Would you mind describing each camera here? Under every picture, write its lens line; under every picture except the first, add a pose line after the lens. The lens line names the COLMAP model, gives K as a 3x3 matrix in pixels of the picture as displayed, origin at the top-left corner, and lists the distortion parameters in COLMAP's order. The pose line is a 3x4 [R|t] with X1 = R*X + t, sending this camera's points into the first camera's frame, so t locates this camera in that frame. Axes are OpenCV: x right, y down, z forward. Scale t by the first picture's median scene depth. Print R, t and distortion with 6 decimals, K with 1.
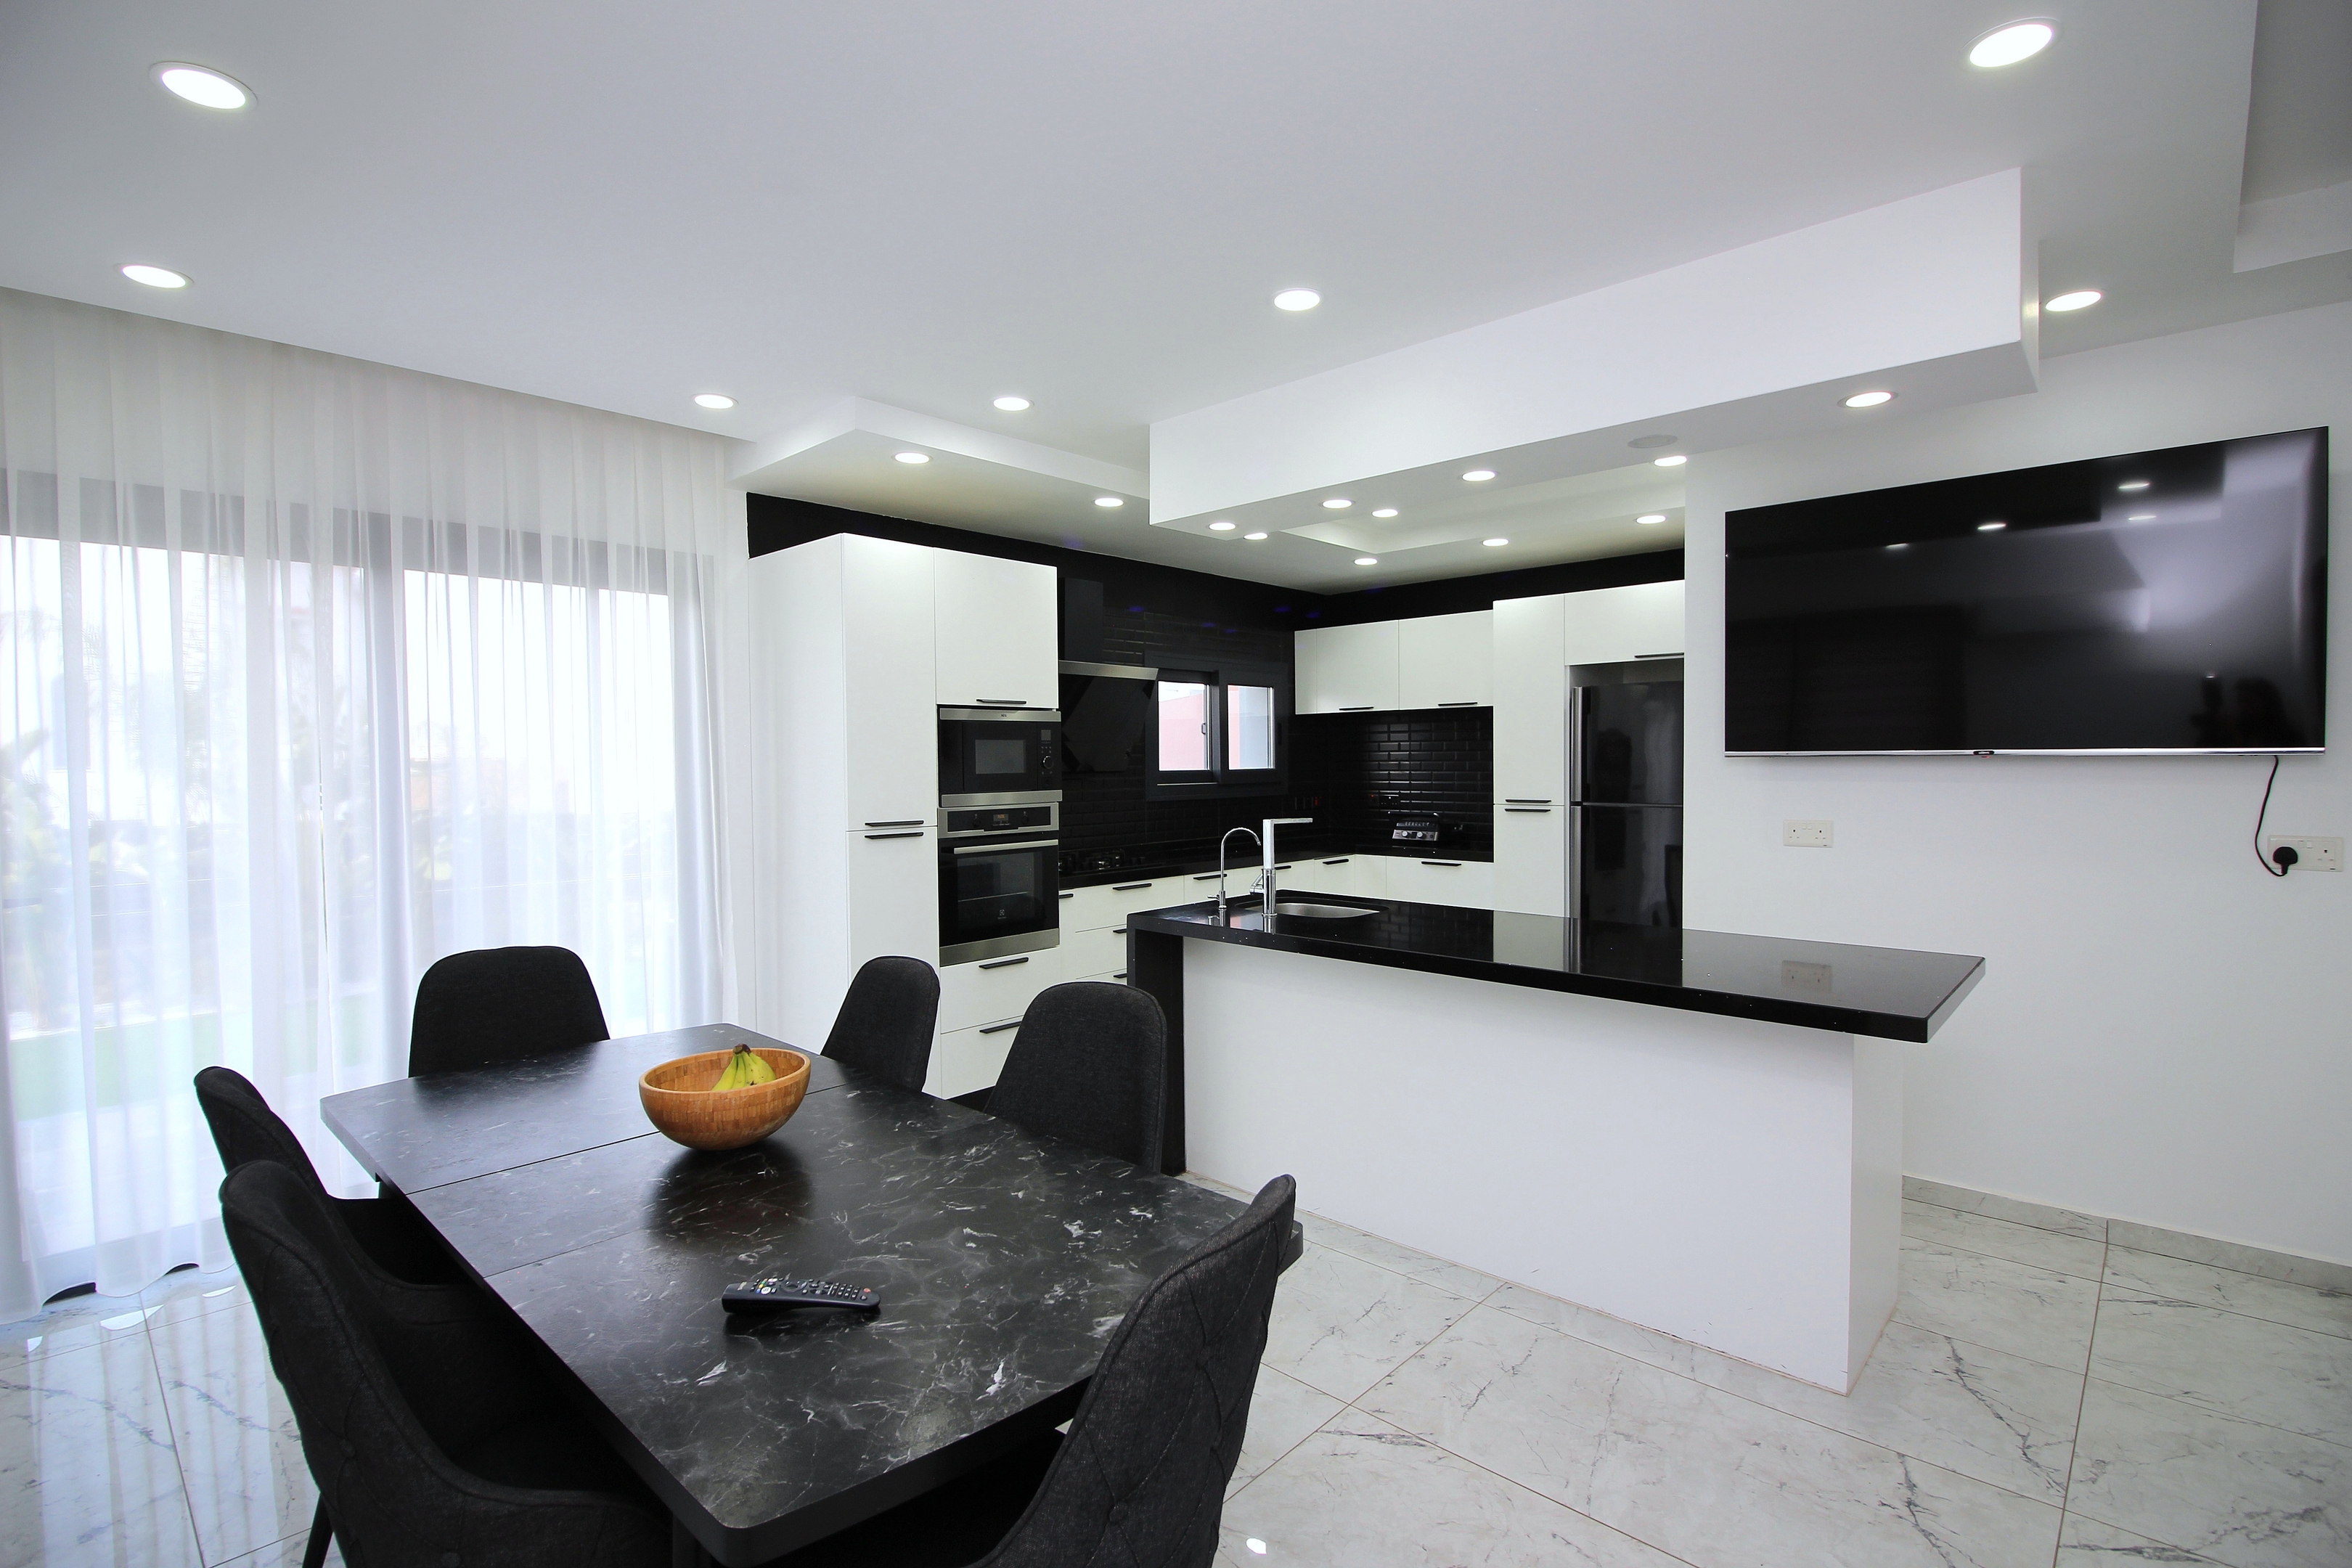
lens RADIAL K [[1090.8, 0, 1176.0], [0, 1090.8, 784.0], [0, 0, 1]] dist [0.000849, -0.000001]
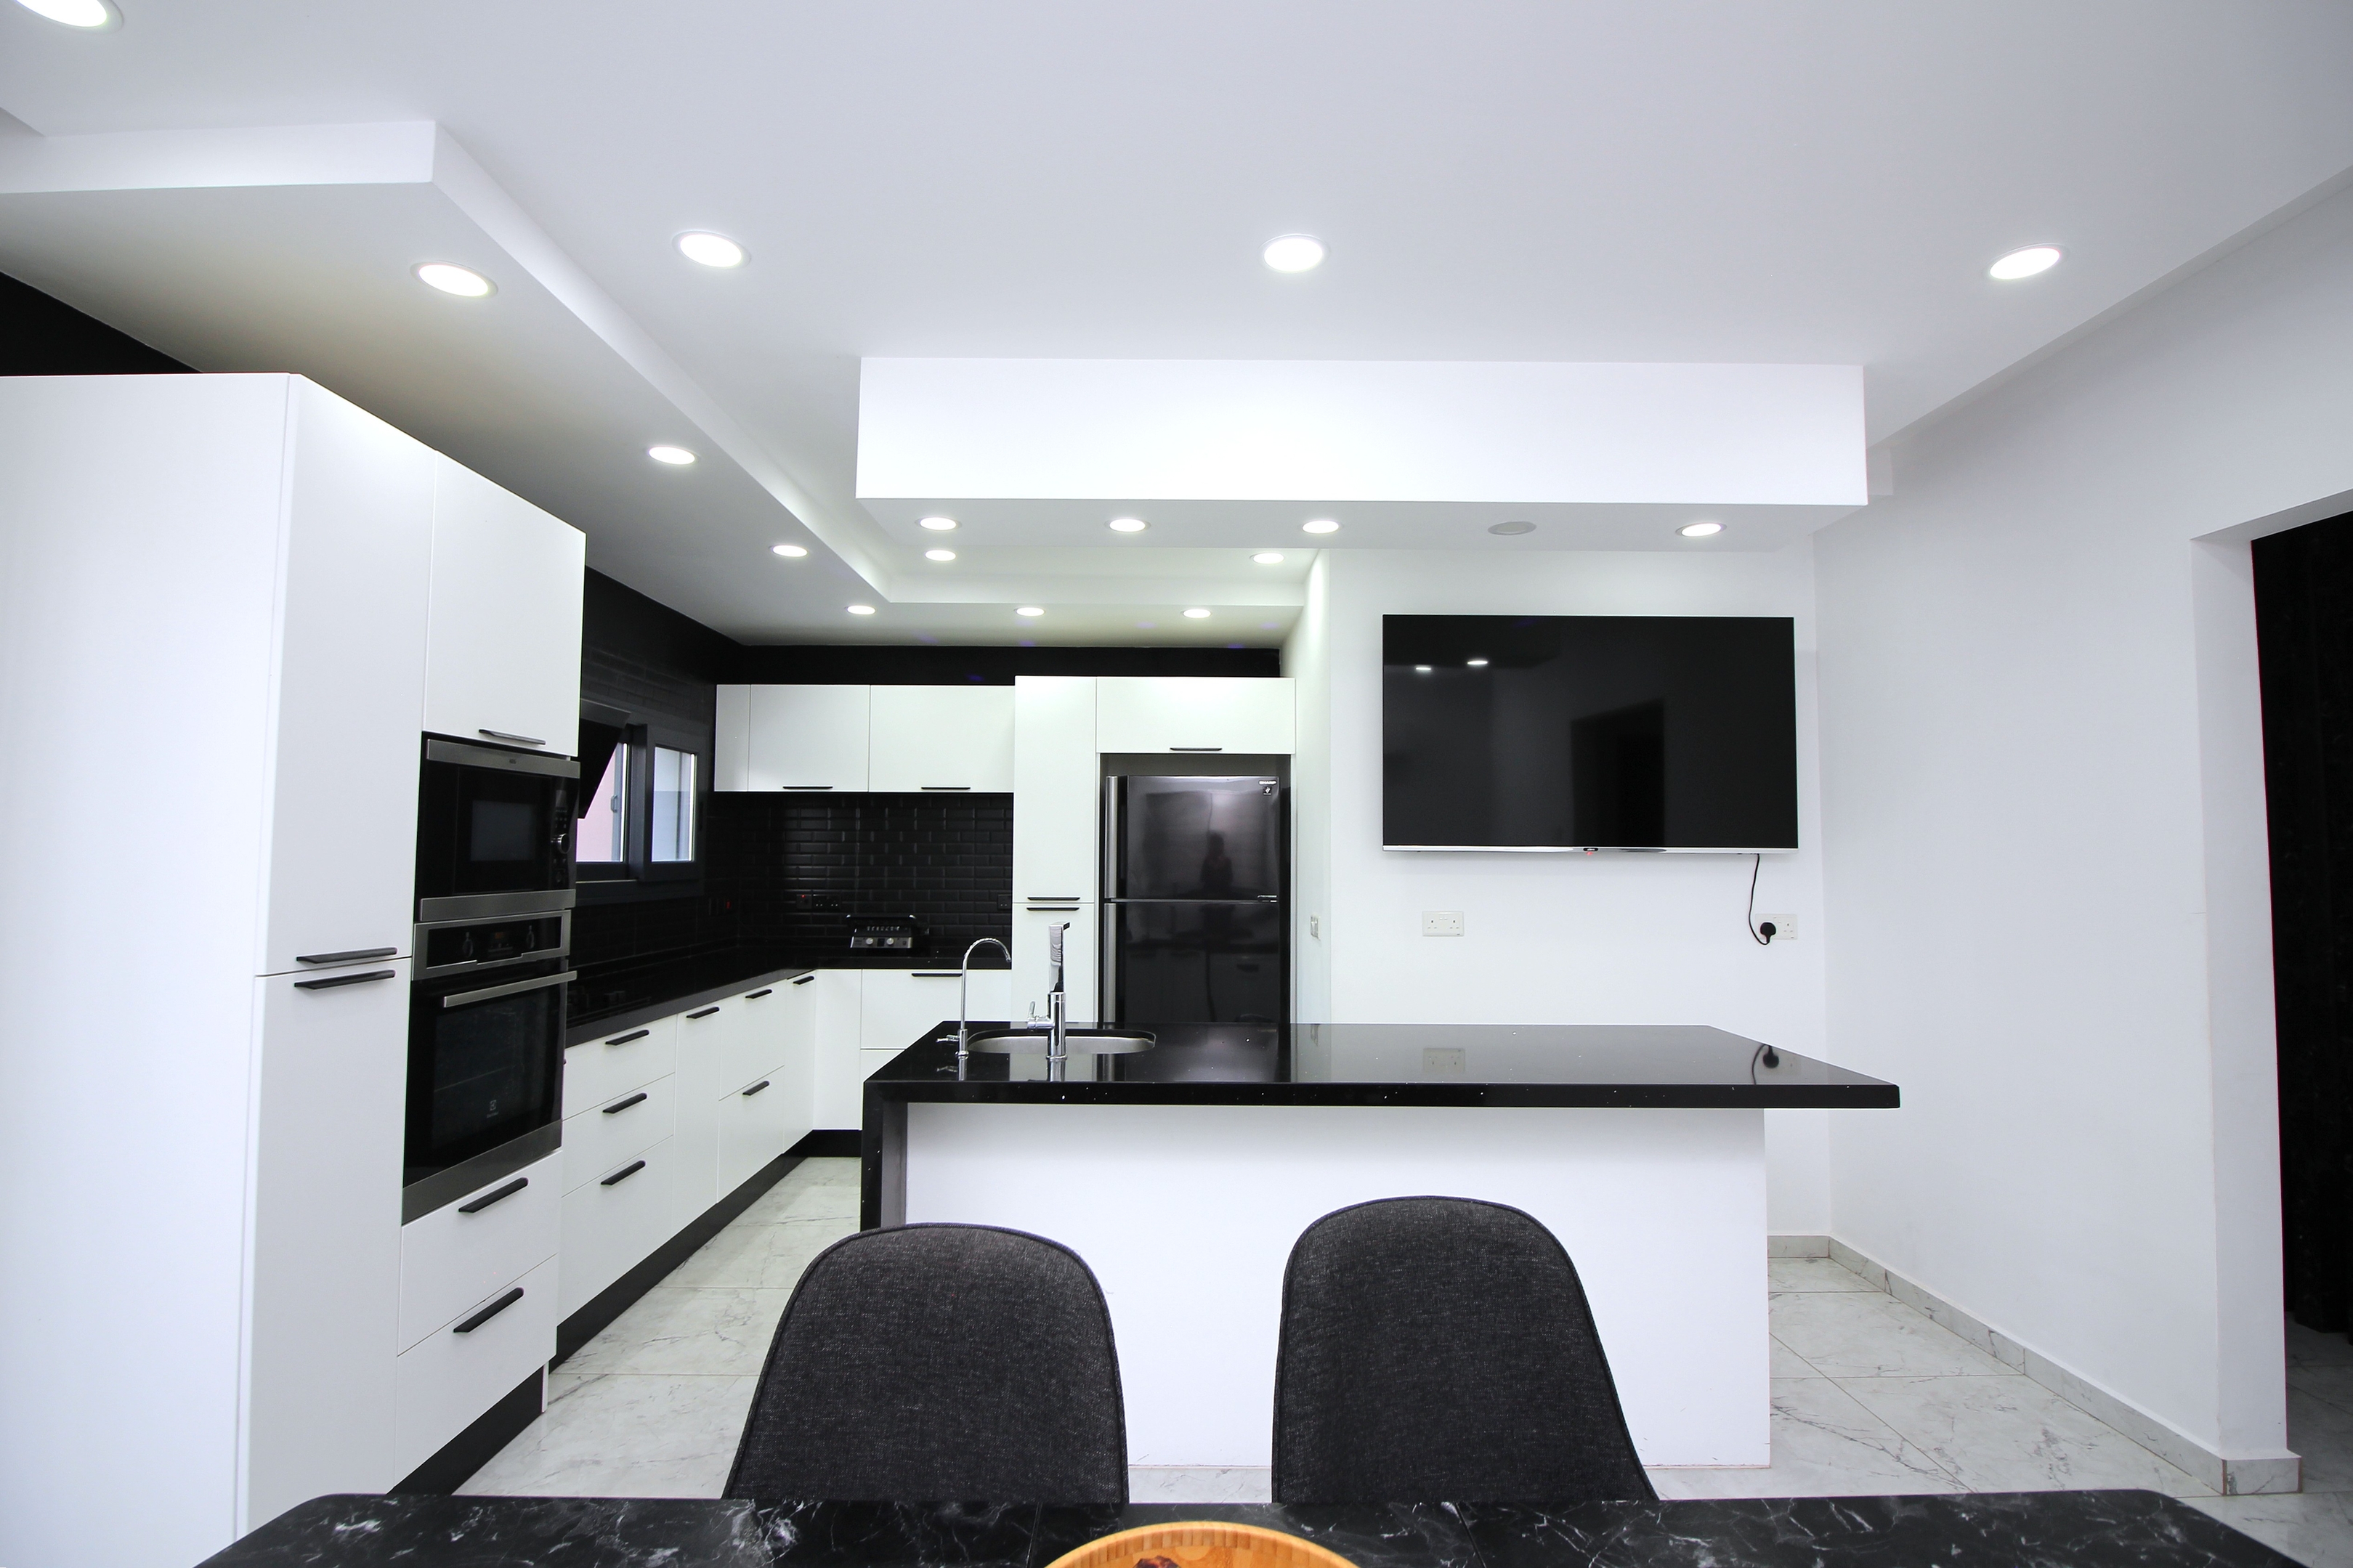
lens RADIAL K [[1114.8, 0, 1176.5], [0, 1114.8, 784.0], [0, 0, 1]] dist [0.001500, -0.000048]
pose [[0.728220, 0.057298, 0.682944, -0.235786], [0.004525, 0.996075, -0.088395, 0.002904], [-0.685328, 0.067461, 0.725103, 0.247408]]
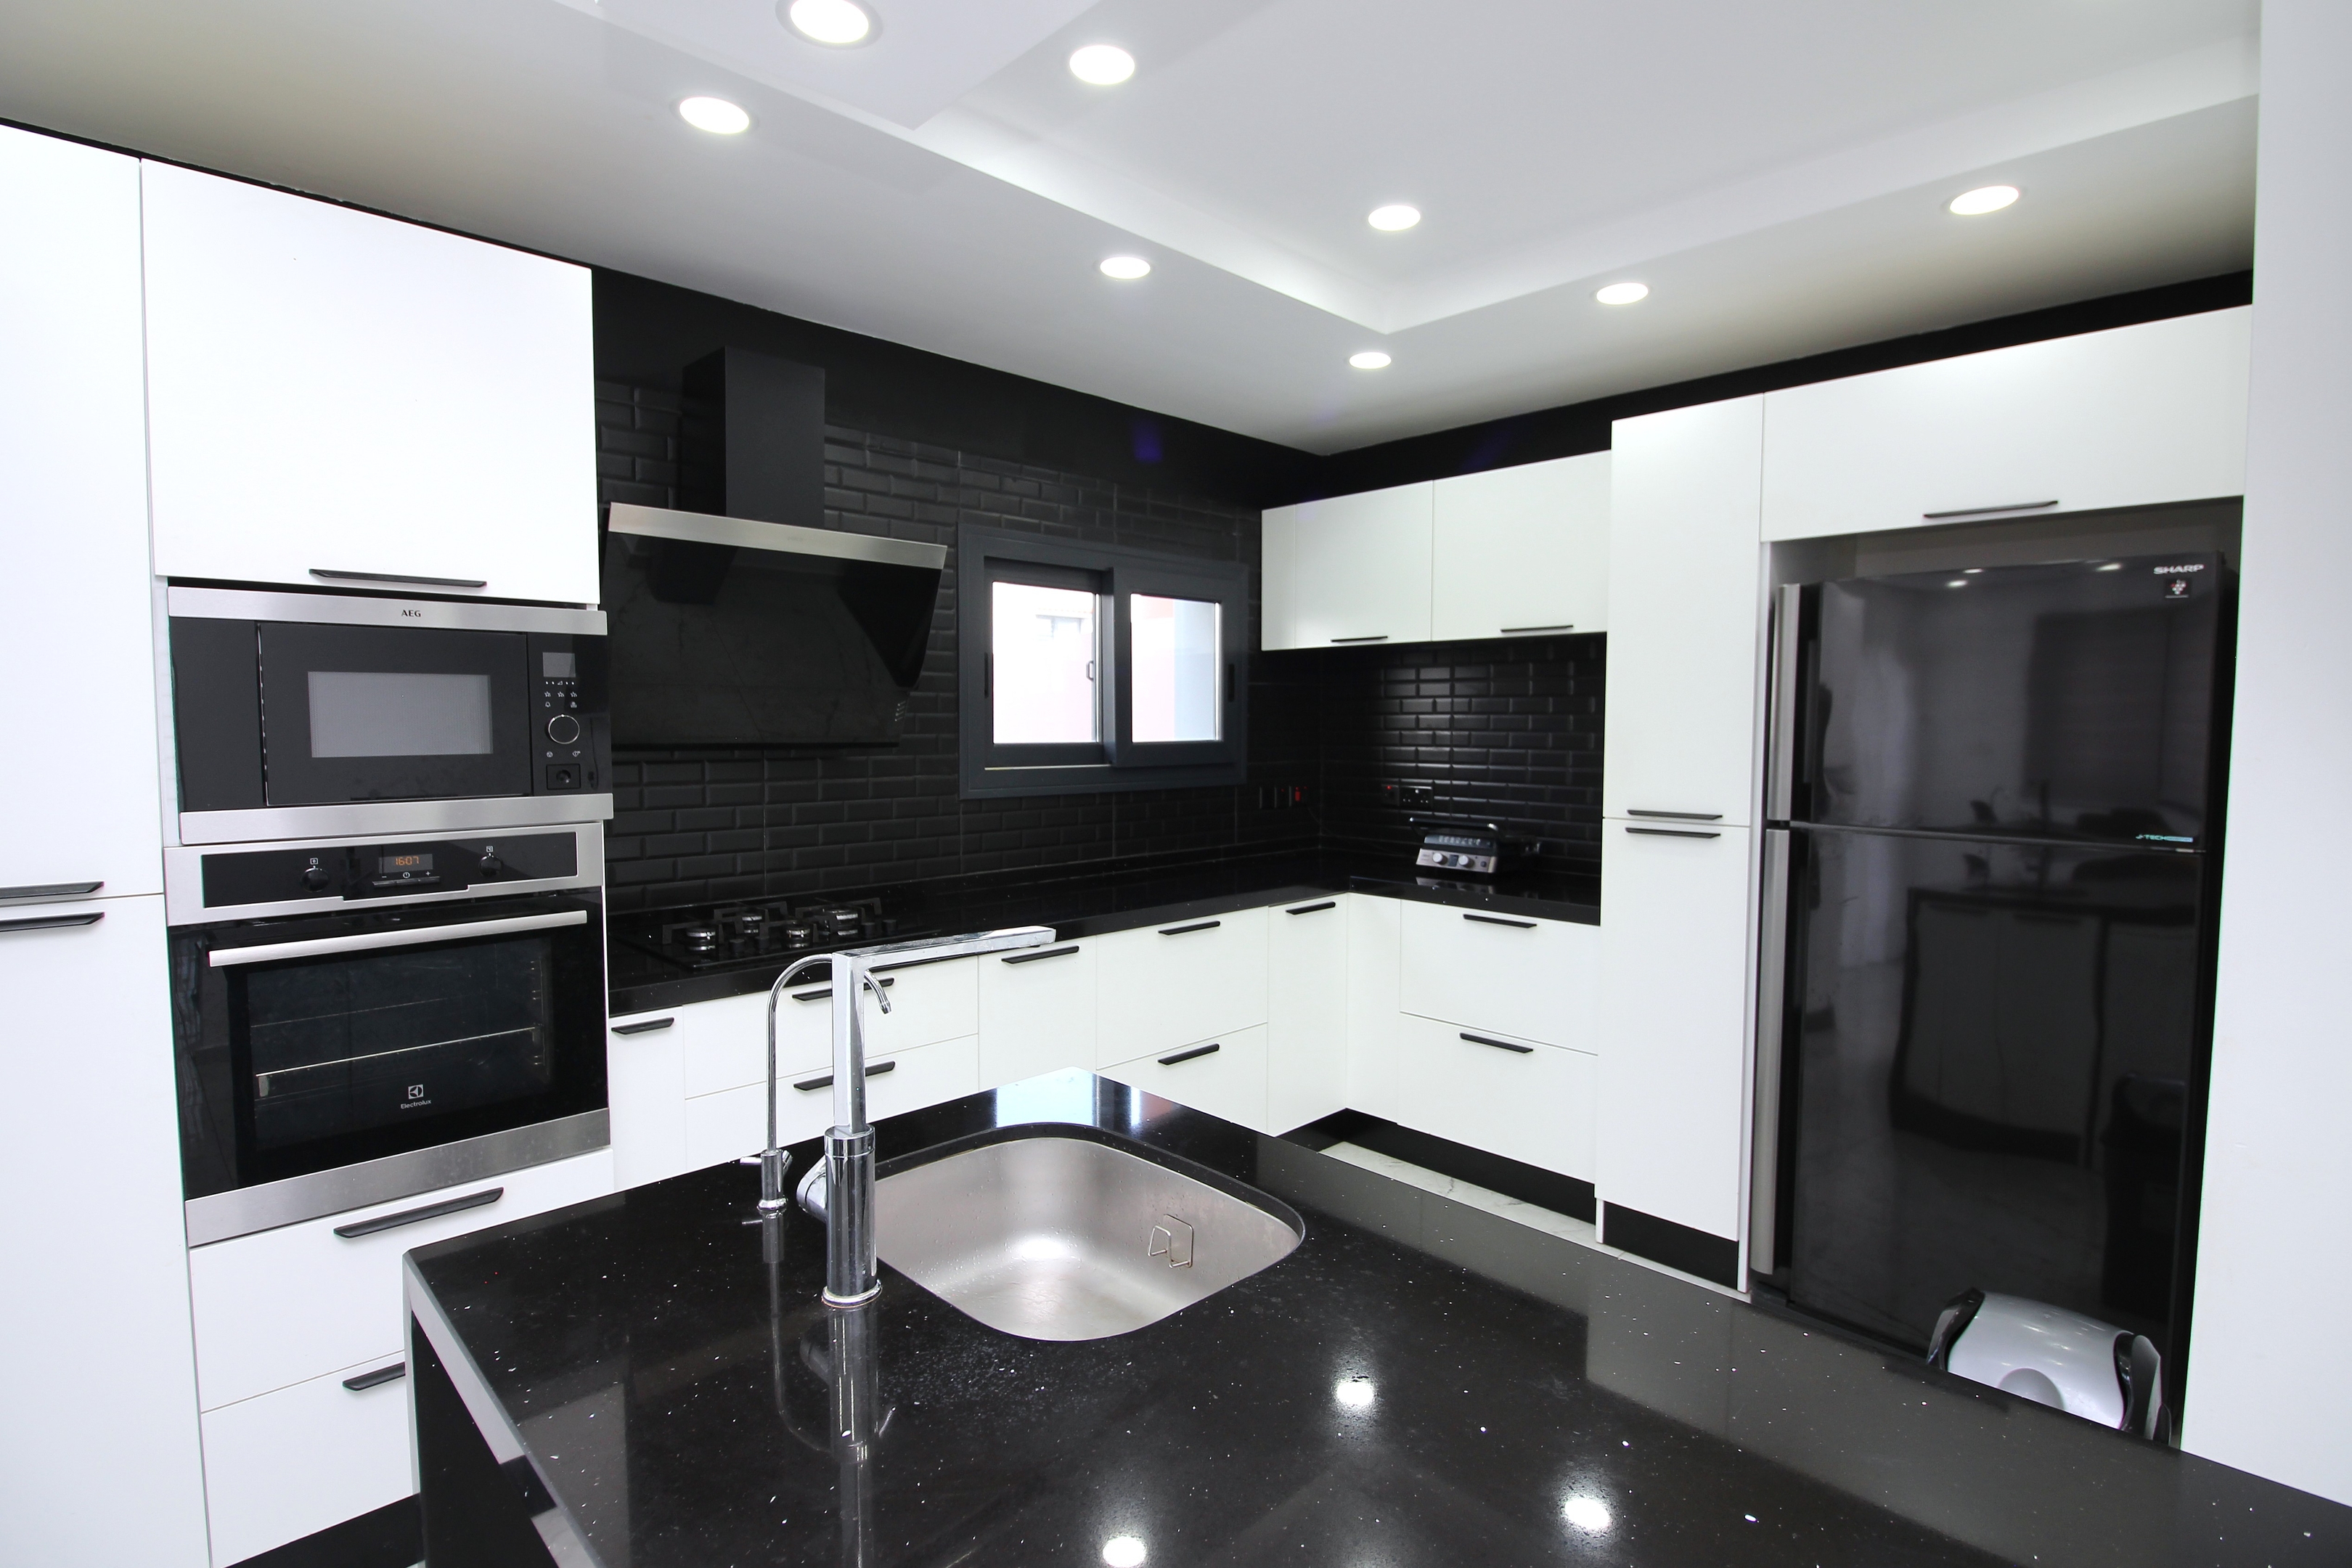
lens RADIAL K [[1124.6, 0, 1176.0], [0, 1124.6, 784.0], [0, 0, 1]] dist [-0.030497, 0.000041]
pose [[0.998748, 0.014671, -0.047832, 0.113557], [-0.013029, 0.999321, 0.034464, -0.013301], [0.048305, -0.033798, 0.998261, 0.460311]]
